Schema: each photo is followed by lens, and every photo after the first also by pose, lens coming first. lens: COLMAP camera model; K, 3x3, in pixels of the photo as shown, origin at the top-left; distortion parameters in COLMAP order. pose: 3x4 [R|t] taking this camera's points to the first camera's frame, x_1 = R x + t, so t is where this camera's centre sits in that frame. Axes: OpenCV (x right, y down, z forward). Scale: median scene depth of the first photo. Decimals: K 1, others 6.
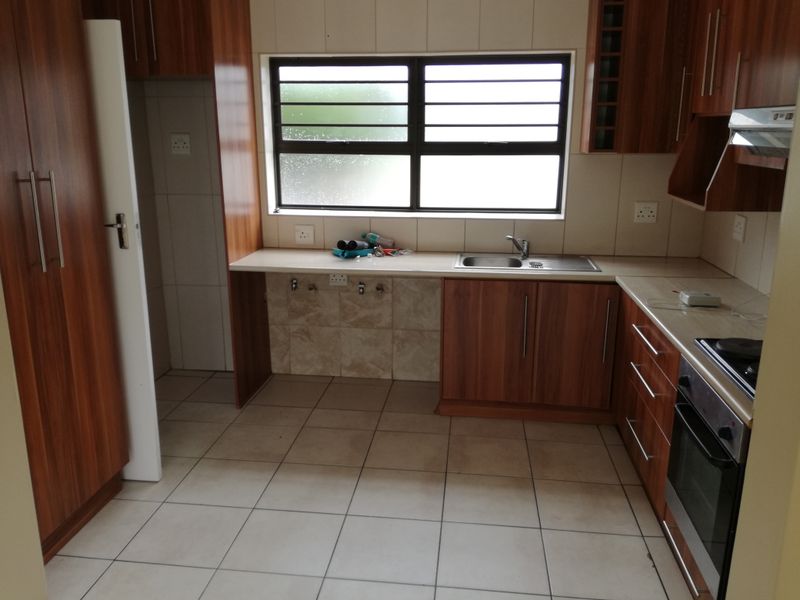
lens RADIAL K [[653.5, 0, 400.0], [0, 653.5, 300.0], [0, 0, 1]] dist [0.144740, -0.280913]
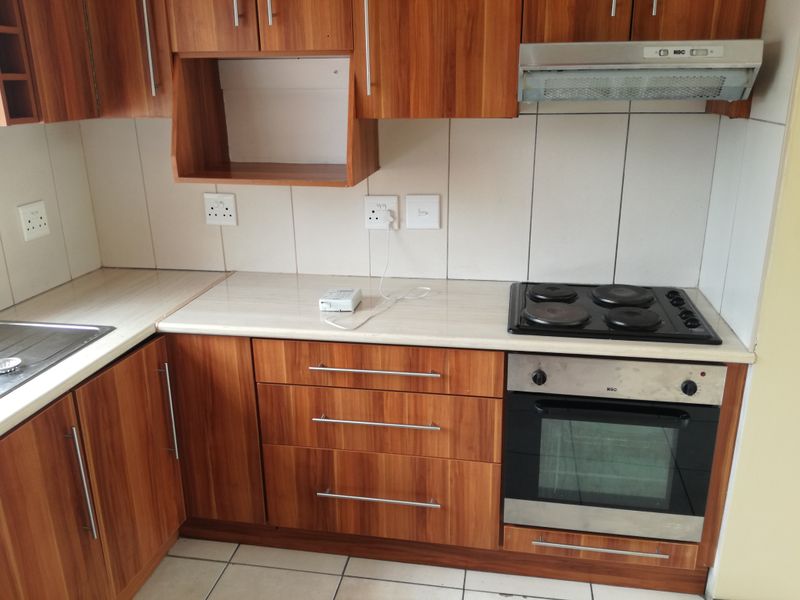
lens RADIAL K [[653.5, 0, 400.0], [0, 653.5, 300.0], [0, 0, 1]] dist [0.144740, -0.280913]
pose [[0.069140, -0.312473, 0.947407, -0.202393], [0.266494, 0.920953, 0.284300, -0.148907], [-0.961354, 0.232822, 0.146947, 0.608778]]
